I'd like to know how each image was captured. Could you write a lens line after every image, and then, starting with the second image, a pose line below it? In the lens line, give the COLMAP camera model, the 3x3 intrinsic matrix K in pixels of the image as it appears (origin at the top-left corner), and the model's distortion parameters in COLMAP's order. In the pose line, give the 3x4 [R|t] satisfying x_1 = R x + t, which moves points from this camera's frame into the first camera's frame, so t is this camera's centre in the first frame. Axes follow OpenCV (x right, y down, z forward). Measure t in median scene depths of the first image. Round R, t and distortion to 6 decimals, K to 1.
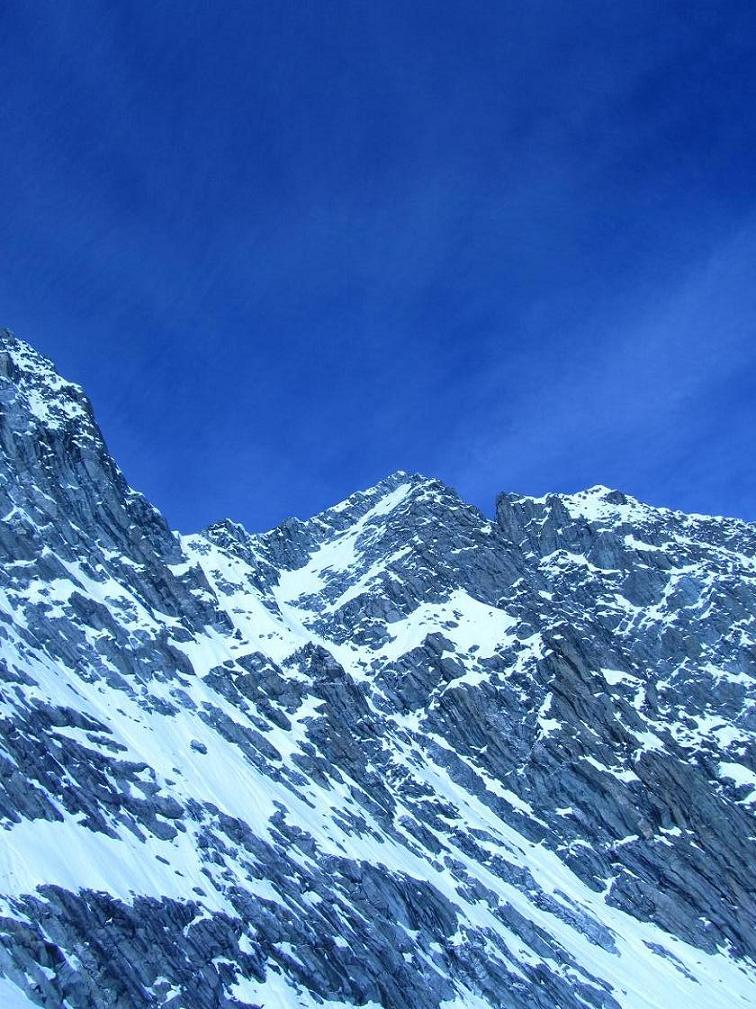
lens RADIAL K [[840.0, 0, 378.6], [0, 840.0, 502.8], [0, 0, 1]] dist [-0.031055, -0.004570]
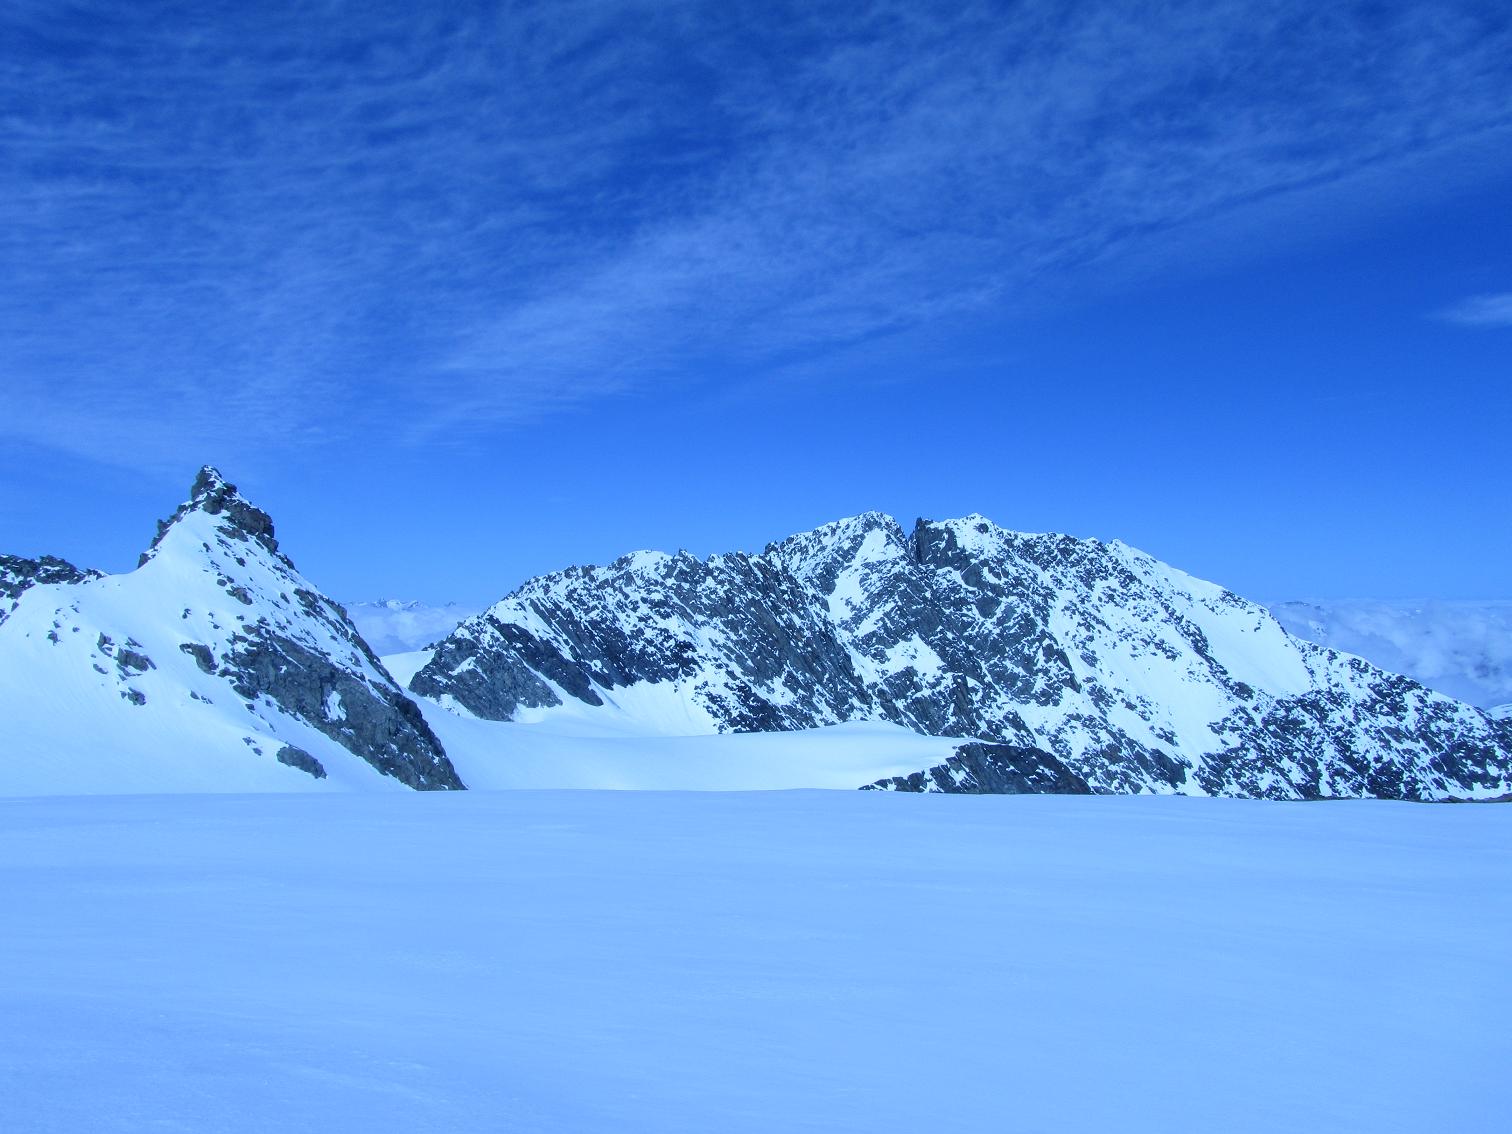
lens RADIAL K [[1258.7, 0, 754.9], [0, 1258.7, 568.1], [0, 0, 1]] dist [-0.031055, -0.004570]
pose [[0.965278, 0.108908, 0.237438, -1.060212], [-0.209051, 0.867094, 0.452157, -1.379862], [-0.156637, -0.486094, 0.859754, -1.622155]]
